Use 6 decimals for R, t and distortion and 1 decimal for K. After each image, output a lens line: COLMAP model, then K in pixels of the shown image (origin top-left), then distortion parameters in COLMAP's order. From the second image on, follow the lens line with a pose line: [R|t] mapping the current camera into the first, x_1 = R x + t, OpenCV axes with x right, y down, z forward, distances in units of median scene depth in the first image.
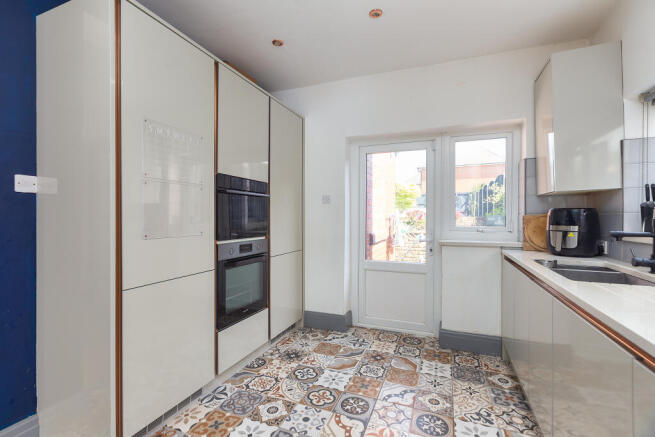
lens RADIAL K [[298.1, 0, 325.9], [0, 298.1, 218.0], [0, 0, 1]] dist [0.001489, 0.000085]
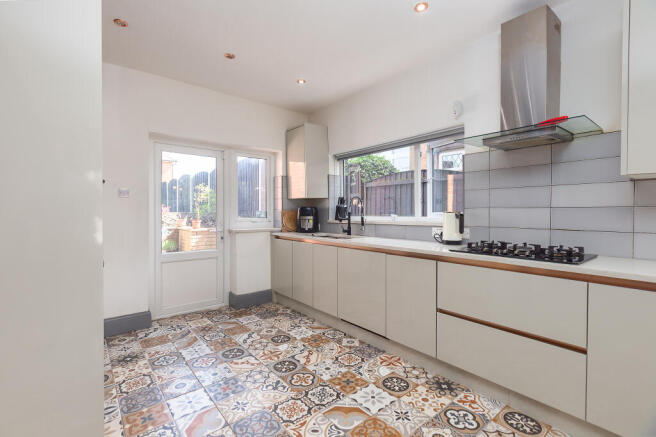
lens RADIAL K [[298.5, 0, 329.7], [0, 298.5, 216.4], [0, 0, 1]] dist [0.001489, 0.000085]
pose [[0.480022, -0.012597, 0.877166, -0.664064], [0.007522, 0.999919, 0.010243, 0.007346], [-0.877224, 0.001682, 0.480078, -0.011887]]
